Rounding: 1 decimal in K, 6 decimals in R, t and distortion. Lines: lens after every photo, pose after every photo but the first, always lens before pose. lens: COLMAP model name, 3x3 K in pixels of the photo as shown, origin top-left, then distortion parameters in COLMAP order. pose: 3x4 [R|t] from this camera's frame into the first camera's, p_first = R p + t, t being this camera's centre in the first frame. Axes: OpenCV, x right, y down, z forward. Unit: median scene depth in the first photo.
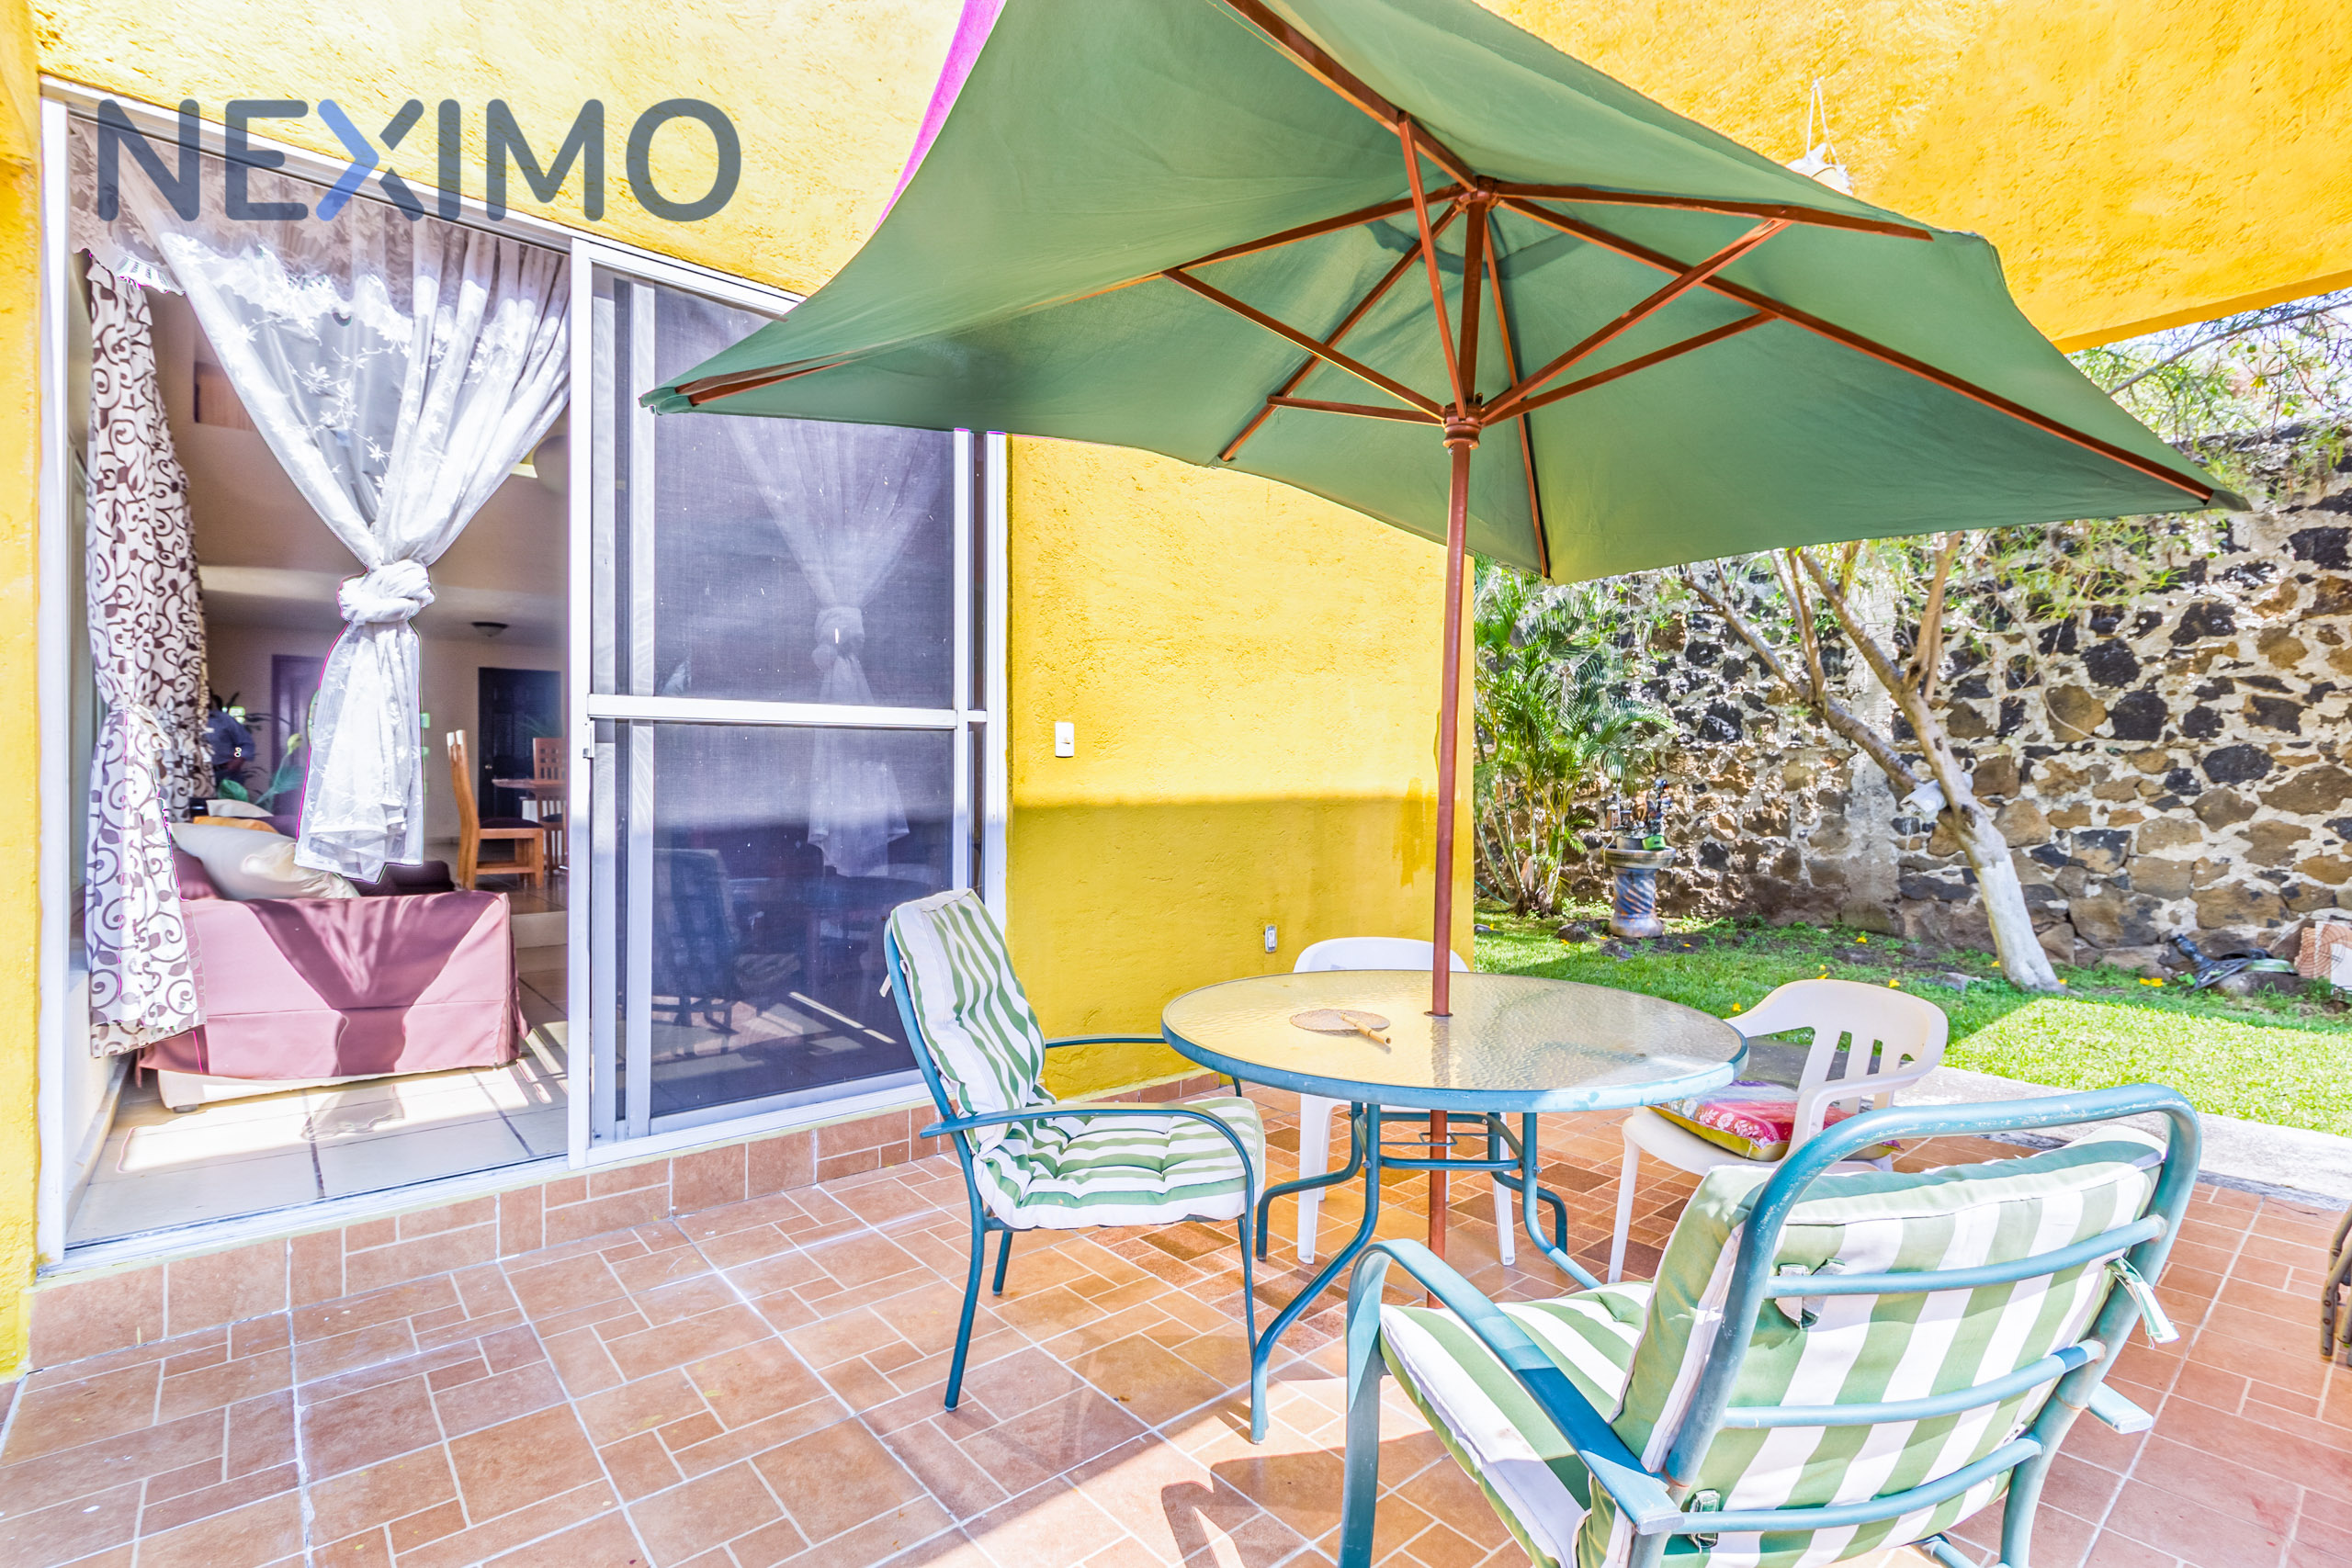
lens RADIAL K [[1108.7, 0, 1137.5], [0, 1108.7, 728.6], [0, 0, 1]] dist [-0.000858, 0.002736]
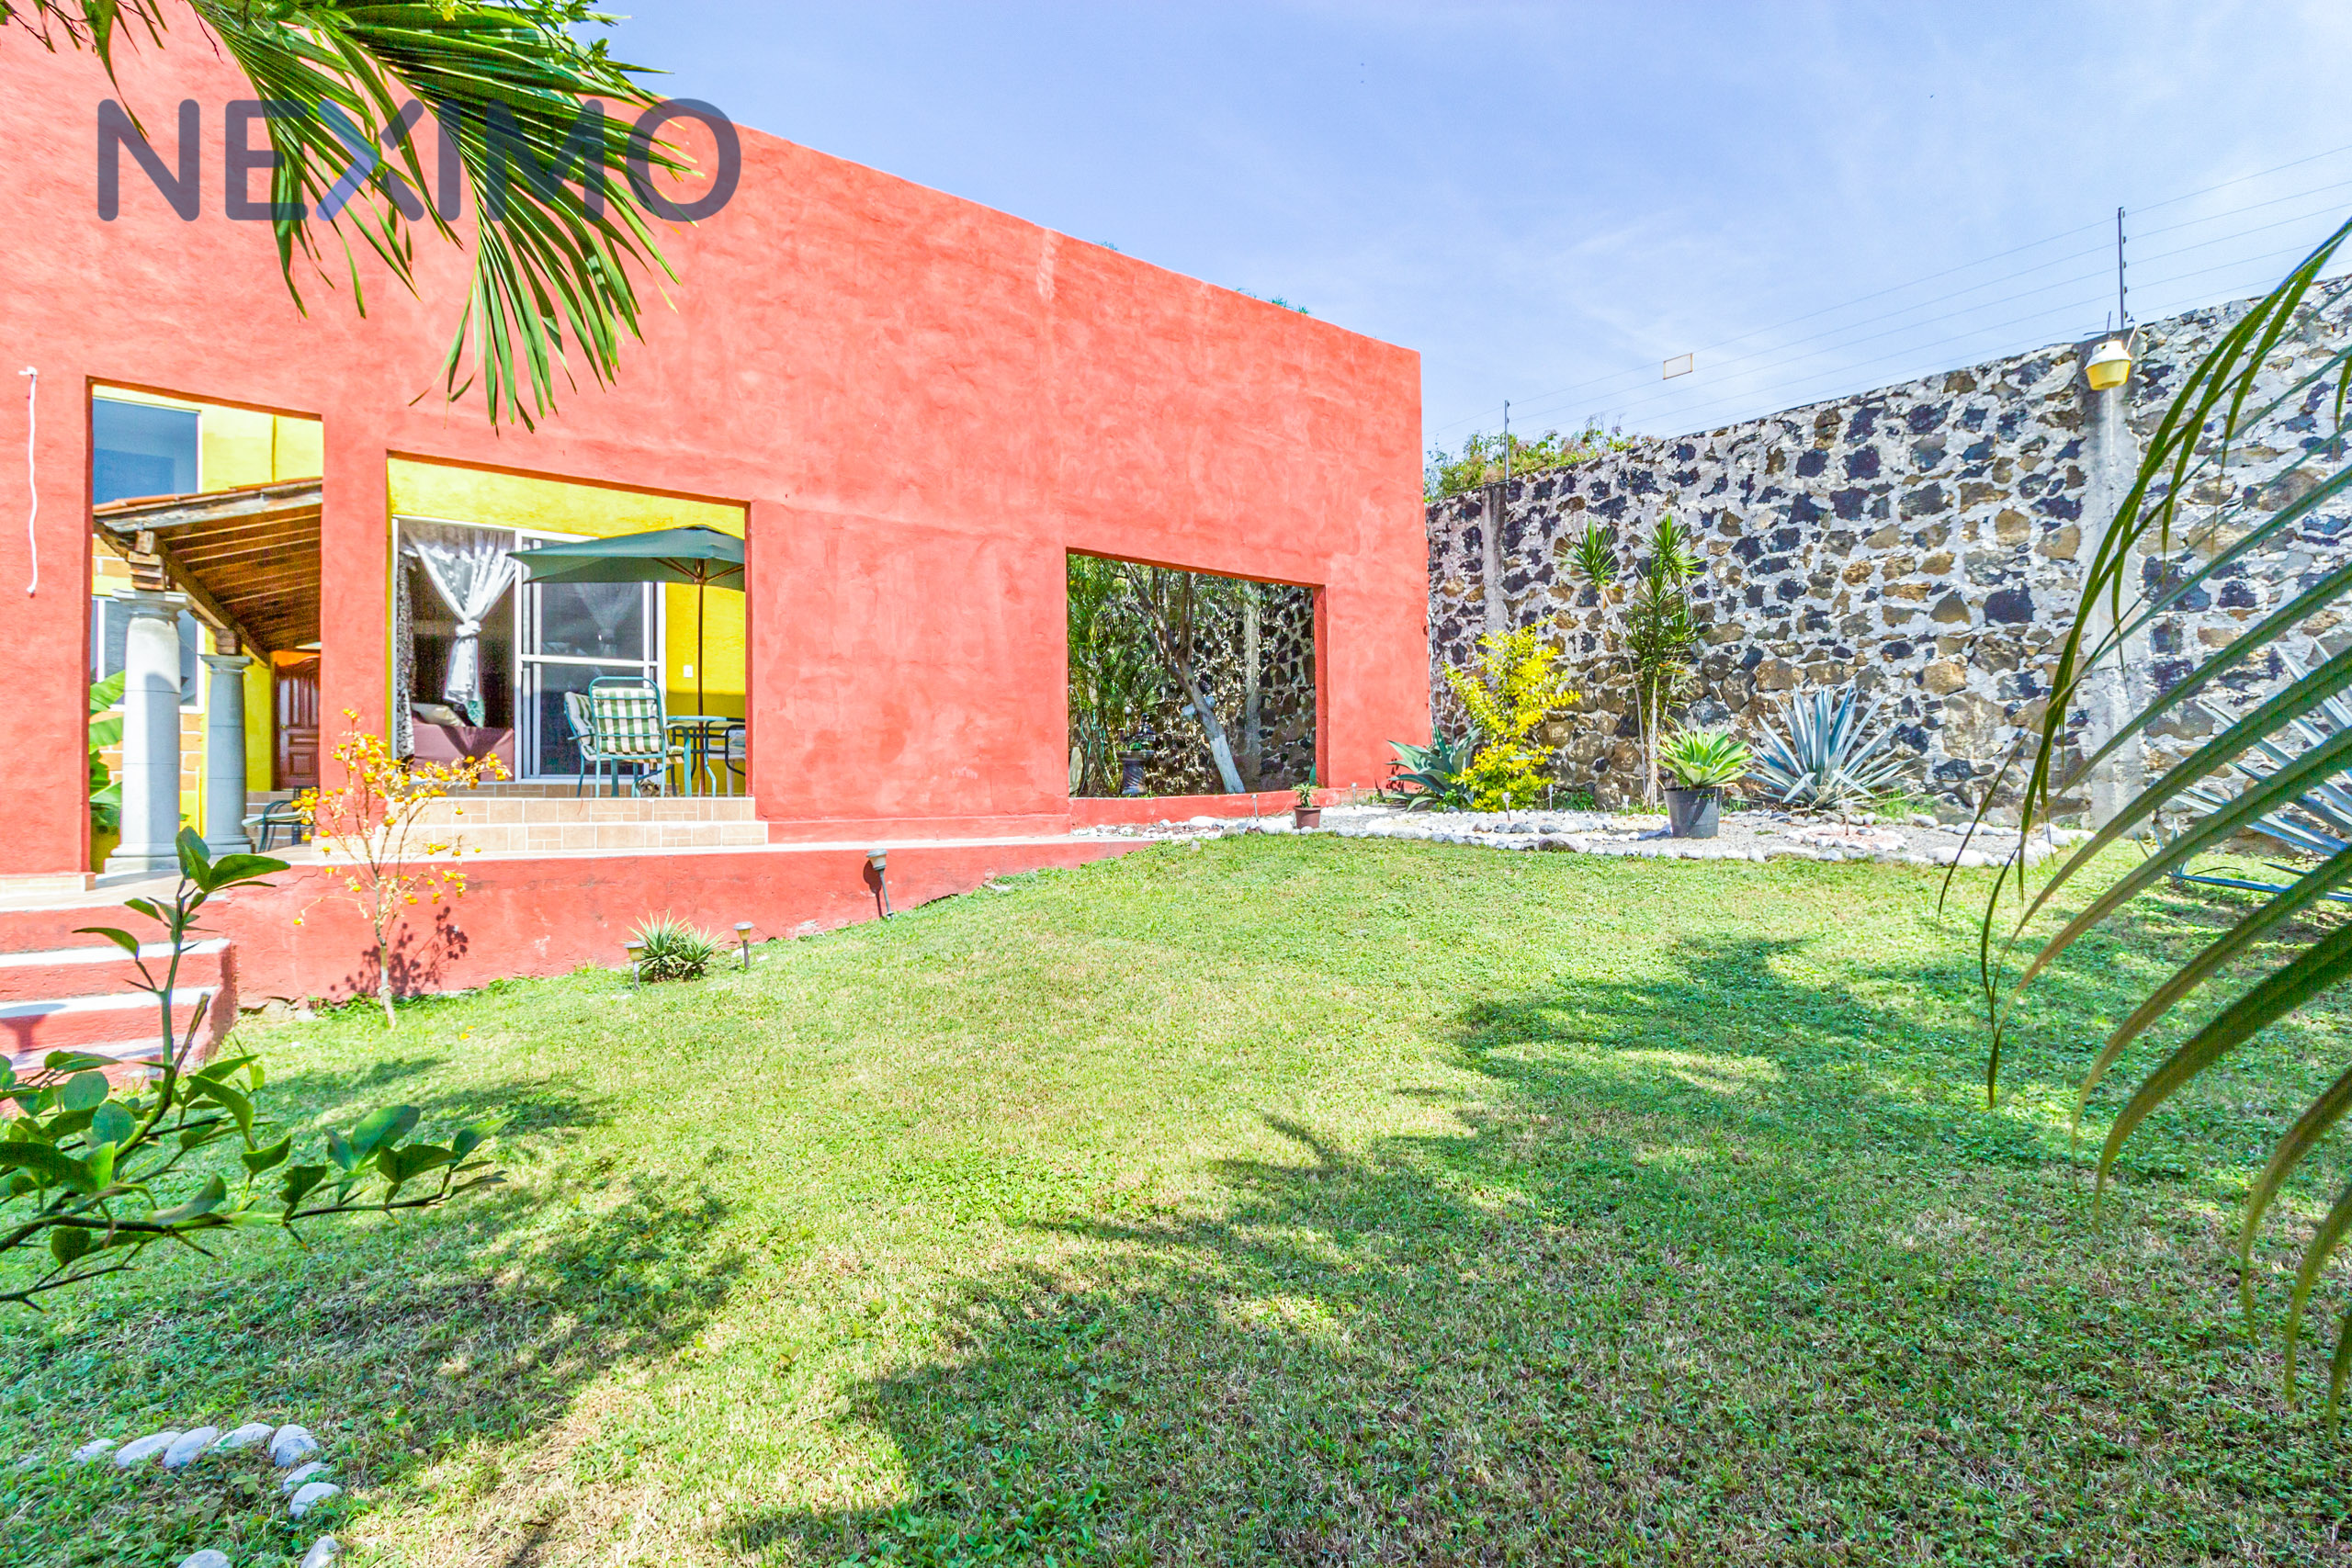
lens RADIAL K [[1108.7, 0, 1132.9], [0, 1108.7, 724.6], [0, 0, 1]] dist [-0.000858, 0.002736]
pose [[0.997546, -0.020994, -0.066790, 0.545125], [0.019546, 0.999561, -0.022255, 0.099500], [0.067227, 0.020894, 0.997519, -0.778933]]
